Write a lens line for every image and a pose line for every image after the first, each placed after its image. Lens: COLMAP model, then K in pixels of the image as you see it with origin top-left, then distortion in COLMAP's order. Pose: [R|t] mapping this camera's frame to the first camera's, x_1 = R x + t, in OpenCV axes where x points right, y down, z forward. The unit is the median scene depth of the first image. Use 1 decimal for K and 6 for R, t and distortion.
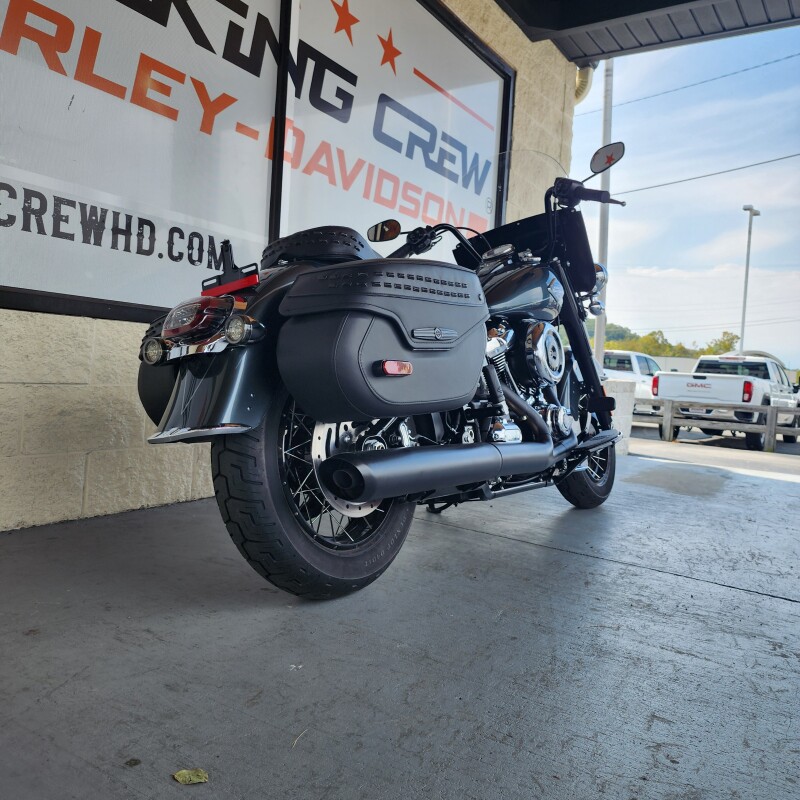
lens RADIAL K [[722.4, 0, 413.7], [0, 722.4, 379.2], [0, 0, 1]] dist [0.066494, -0.048239]
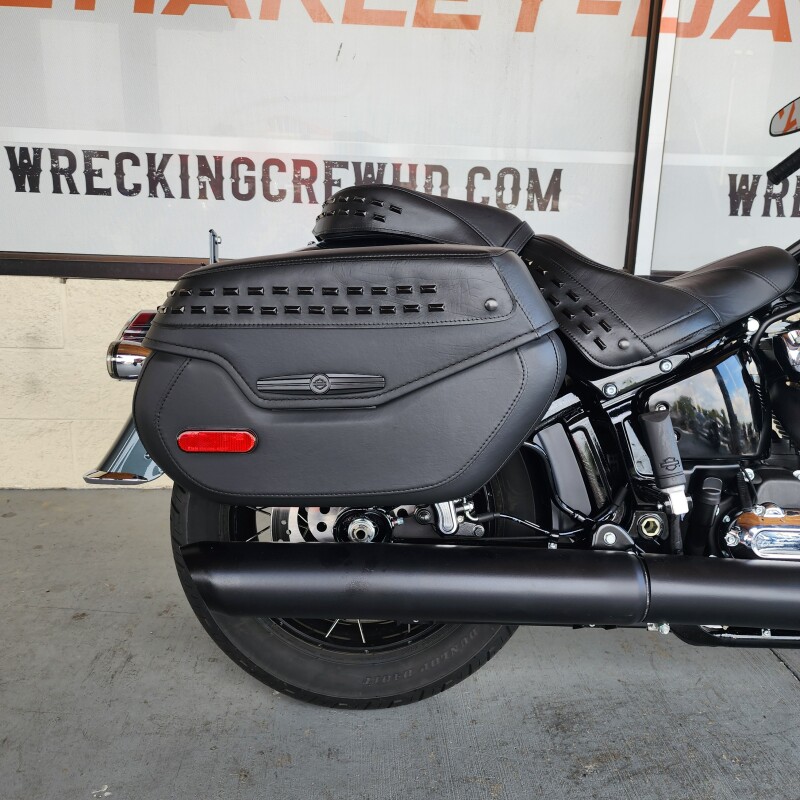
lens RADIAL K [[722.4, 0, 409.6], [0, 722.4, 384.7], [0, 0, 1]] dist [0.066494, -0.048239]
pose [[0.577072, 0.130139, -0.806258, 0.340656], [-0.002048, 0.987450, 0.157920, -0.097132], [0.816691, -0.089480, 0.570096, 0.457732]]
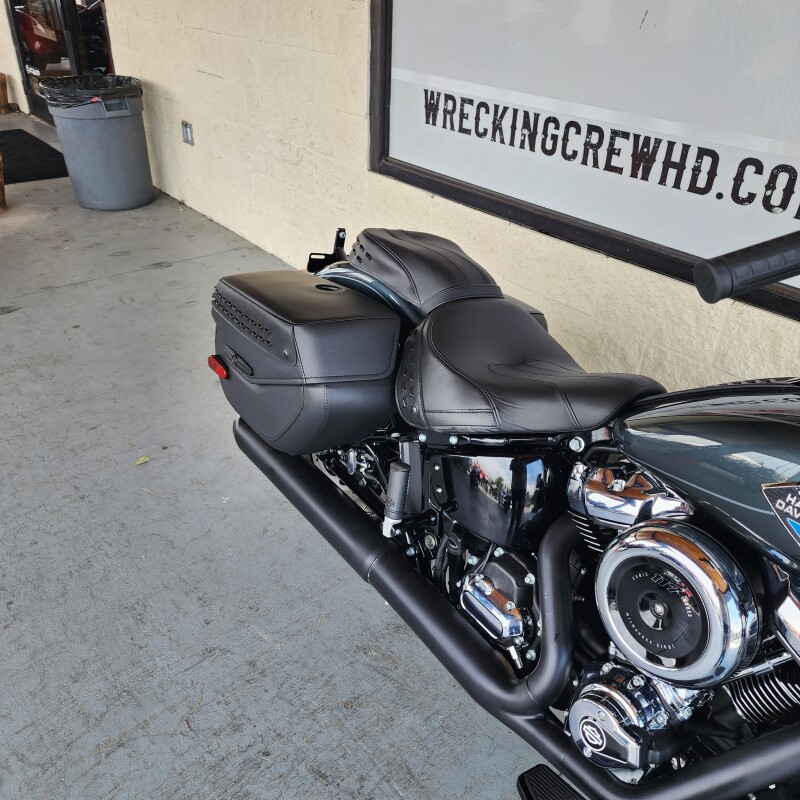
lens RADIAL K [[722.4, 0, 394.6], [0, 722.4, 401.4], [0, 0, 1]] dist [0.066494, -0.048239]
pose [[-0.345133, 0.414374, -0.842127, 0.543173], [-0.067686, 0.883935, 0.462686, -0.321033], [0.936110, 0.216688, -0.277028, 0.953854]]
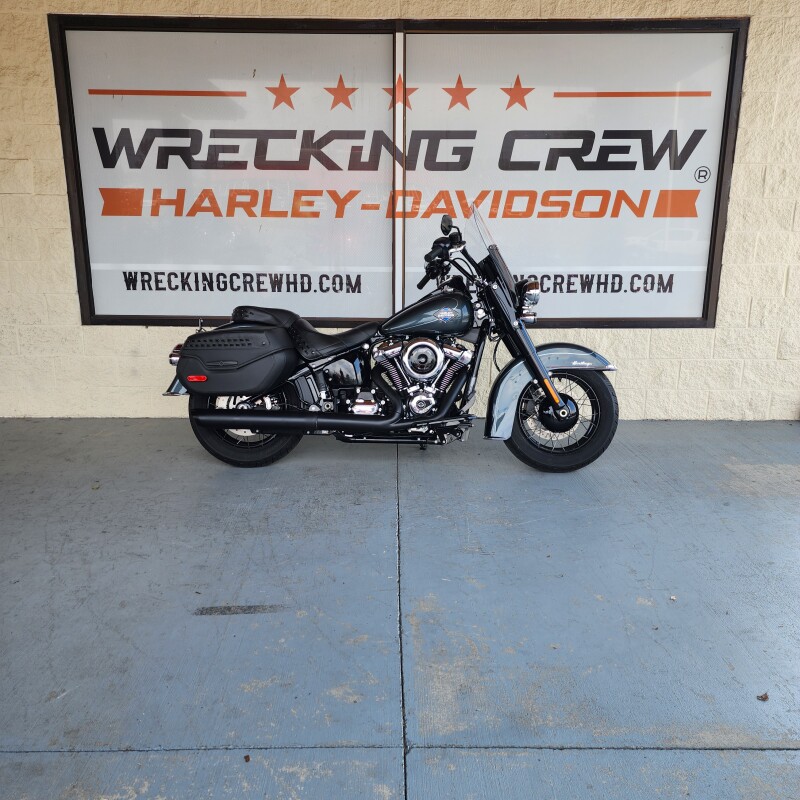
lens RADIAL K [[722.4, 0, 408.6], [0, 722.4, 404.7], [0, 0, 1]] dist [0.066494, -0.048239]
pose [[0.533804, 0.140638, -0.833831, 1.462296], [0.016954, 0.984094, 0.176836, -0.211606], [0.845439, -0.108532, 0.522929, 0.169966]]
